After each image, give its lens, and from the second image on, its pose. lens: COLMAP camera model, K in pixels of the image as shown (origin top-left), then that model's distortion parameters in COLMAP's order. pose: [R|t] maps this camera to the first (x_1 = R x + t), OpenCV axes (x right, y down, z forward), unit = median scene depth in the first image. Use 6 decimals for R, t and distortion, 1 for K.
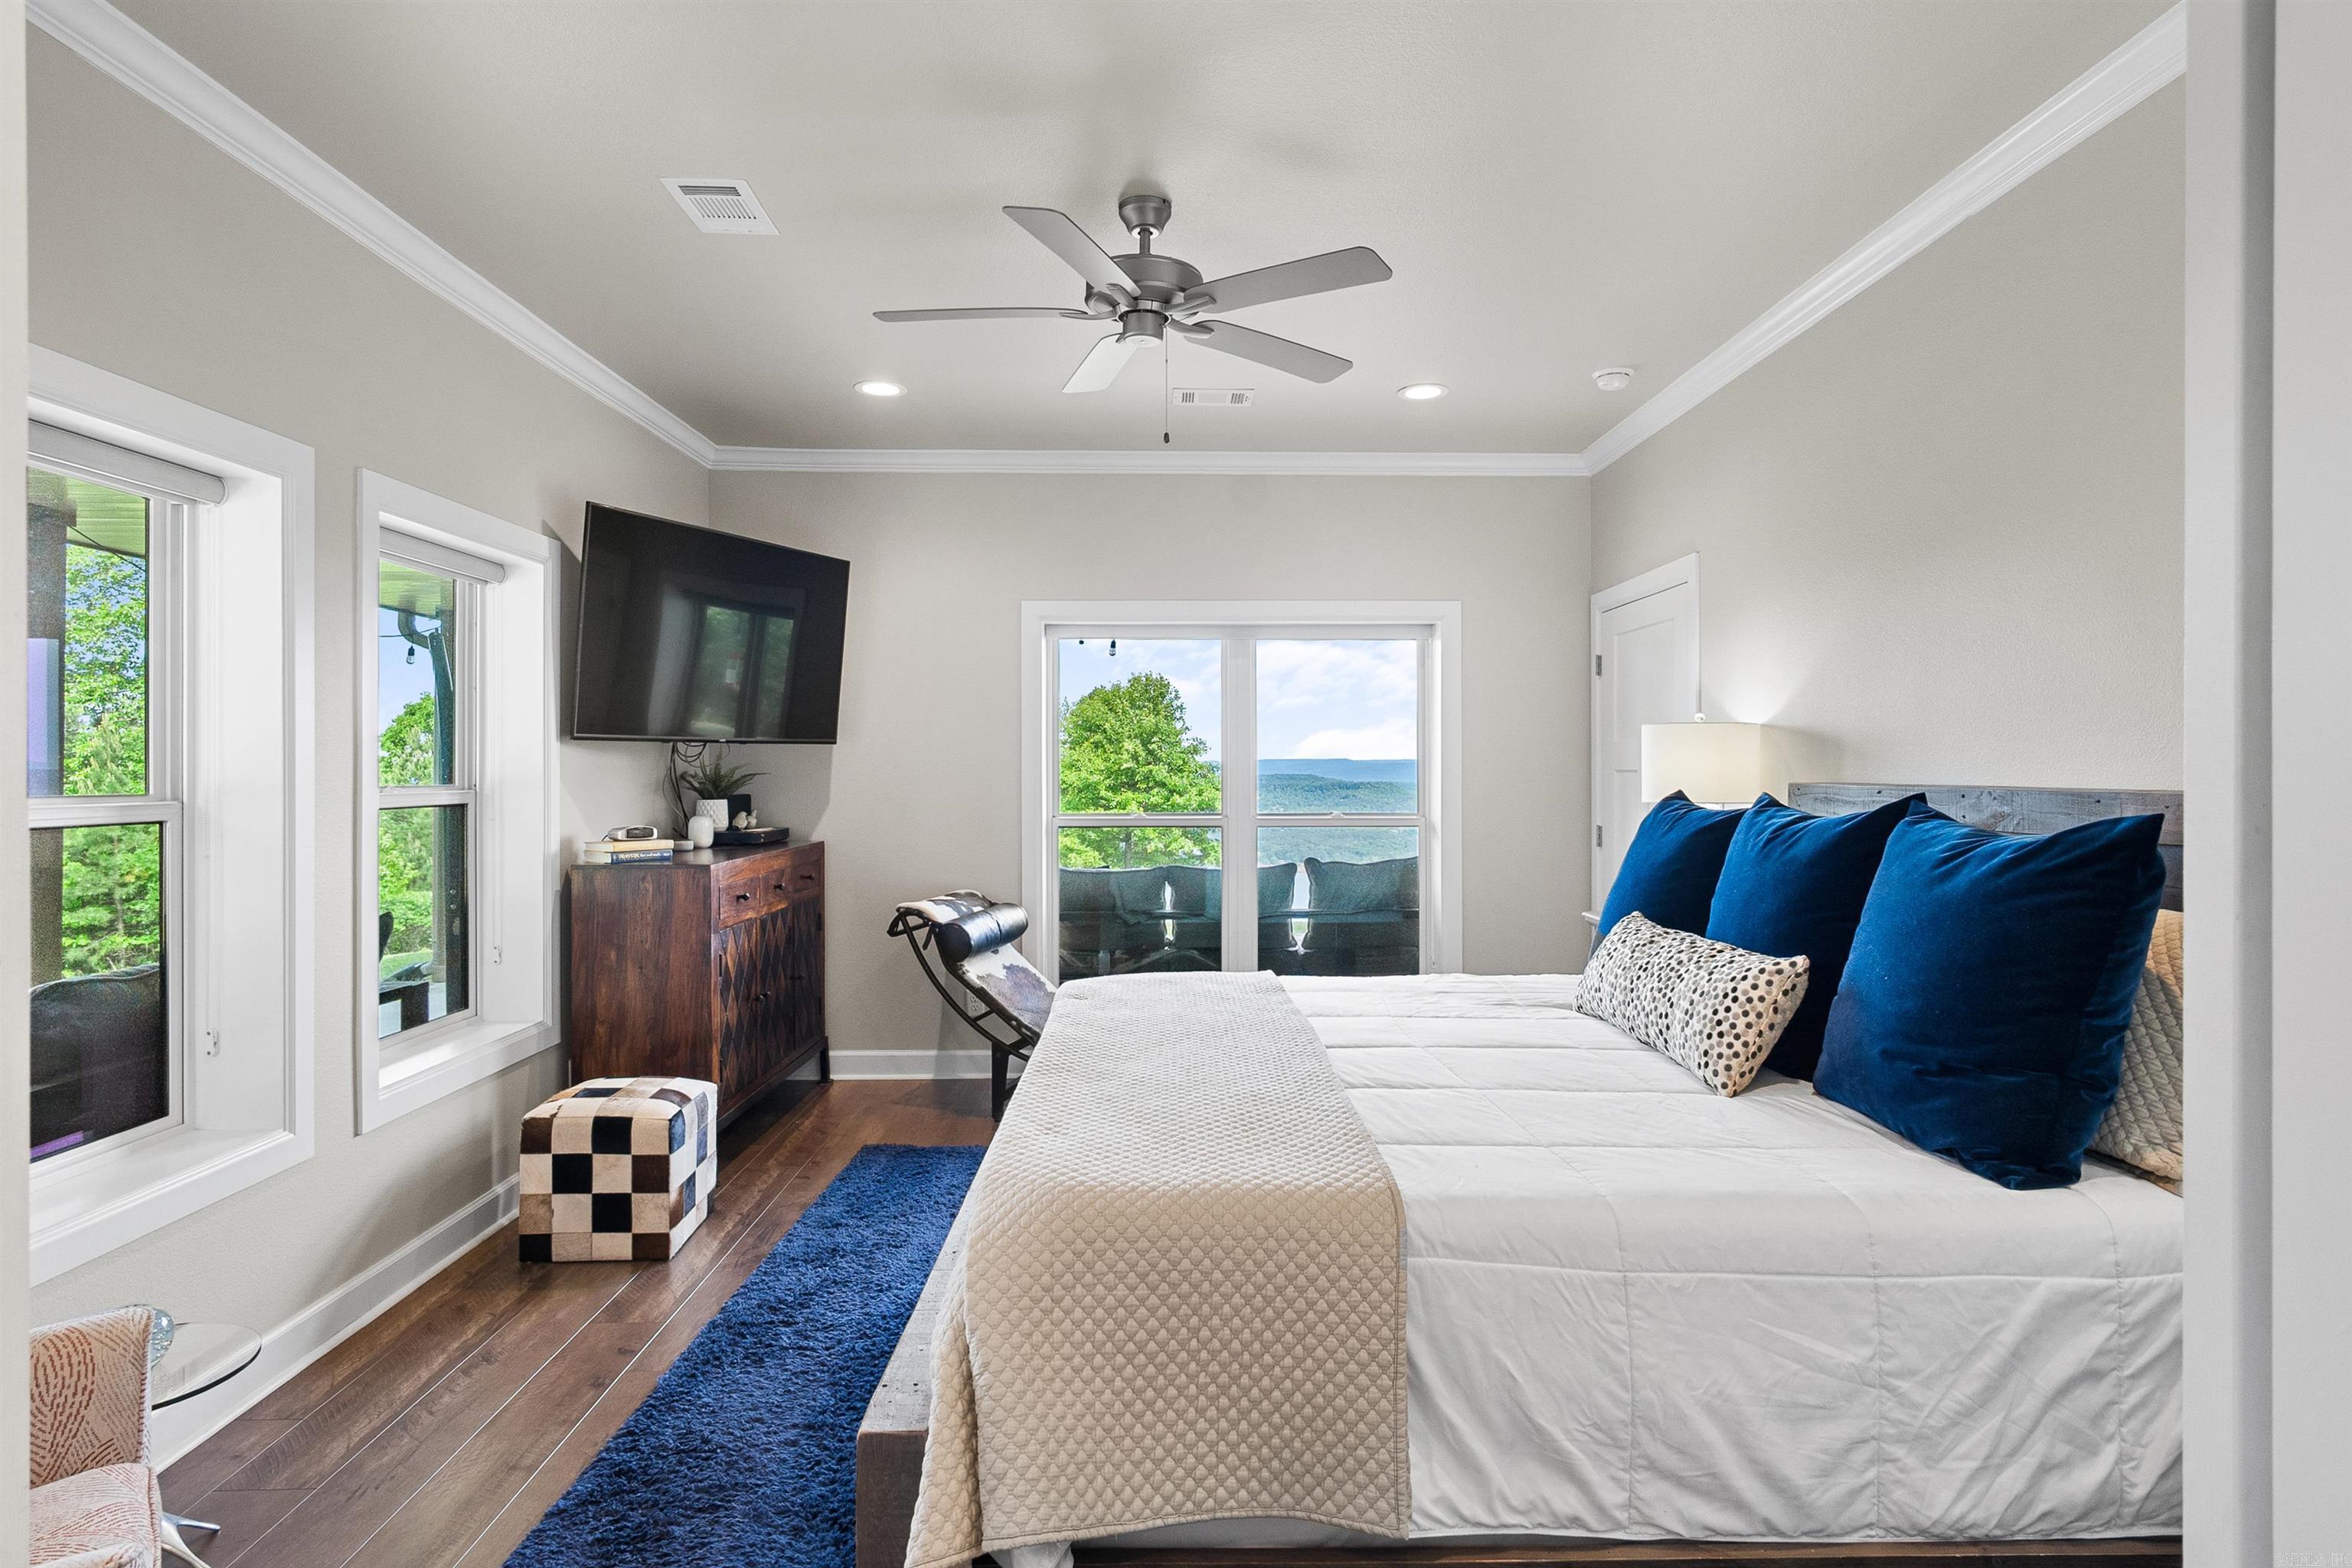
lens RADIAL K [[1257.8, 0, 1171.8], [0, 1257.8, 770.0], [0, 0, 1]] dist [-0.002260, 0.004854]
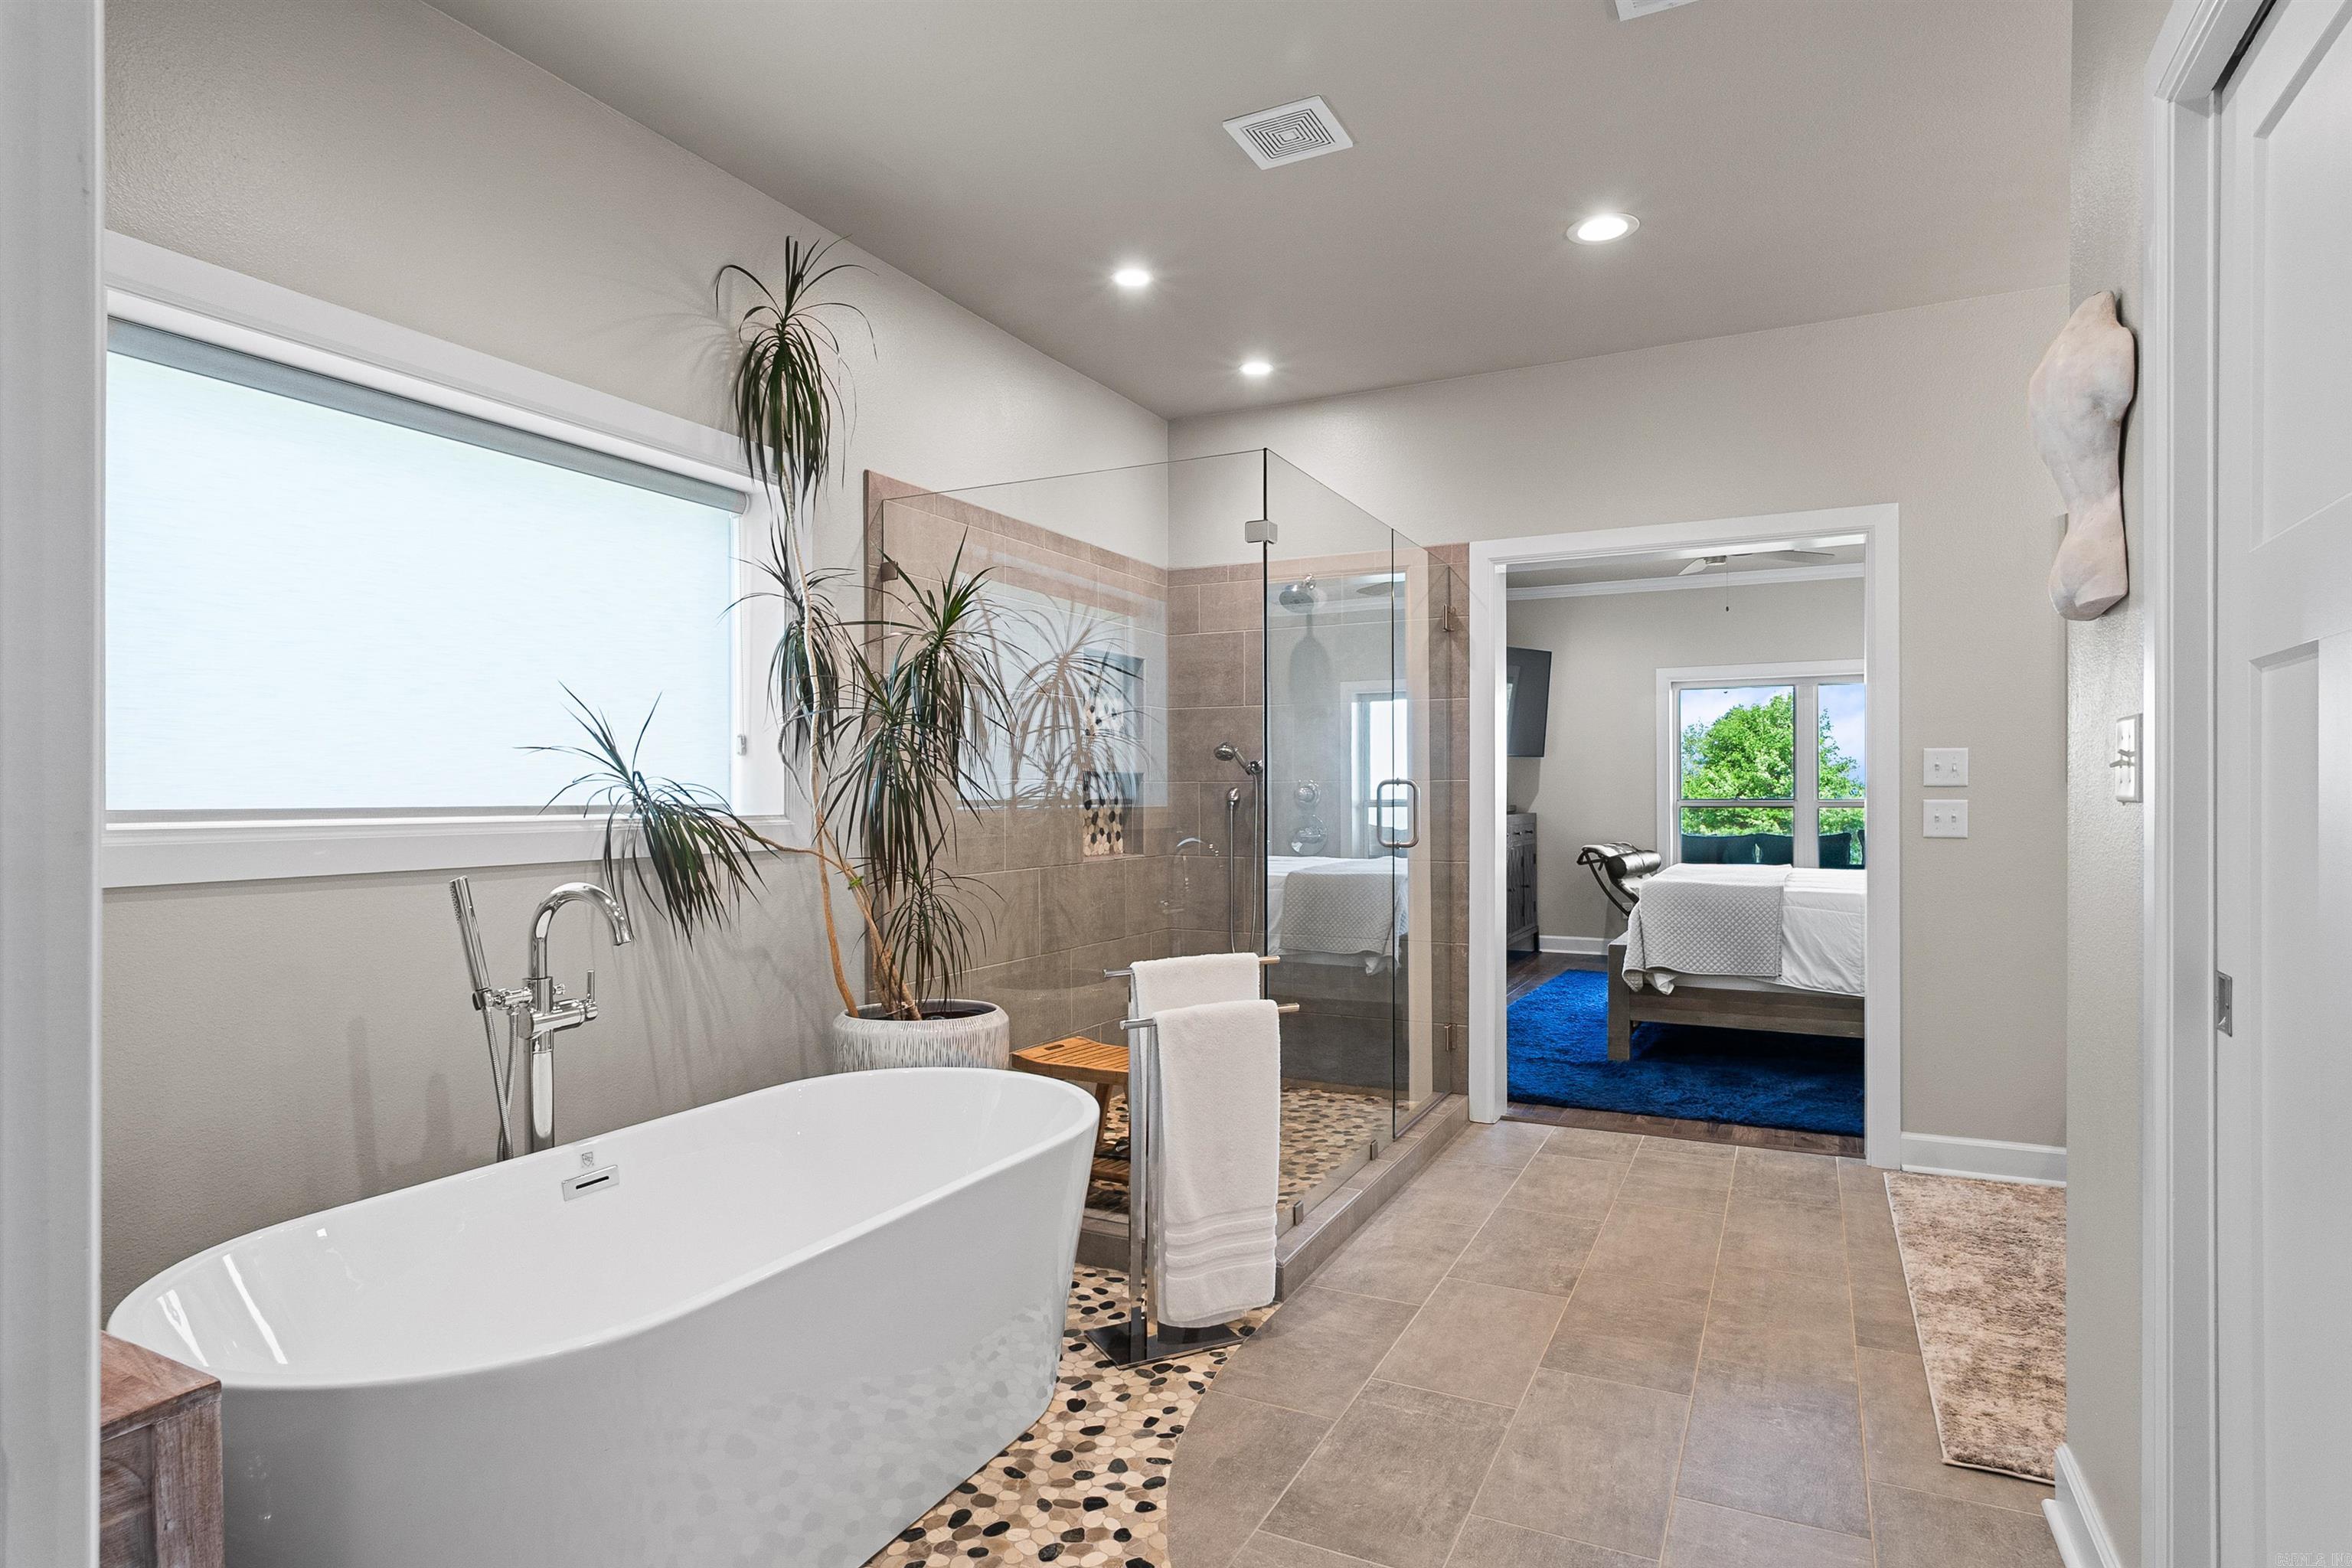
lens RADIAL K [[1257.8, 0, 1163.8], [0, 1257.8, 782.8], [0, 0, 1]] dist [-0.002260, 0.004854]
pose [[0.881087, -0.006359, -0.472912, 0.100037], [0.001908, 0.999949, -0.009891, 0.031135], [0.472951, 0.007813, 0.881054, -0.833894]]
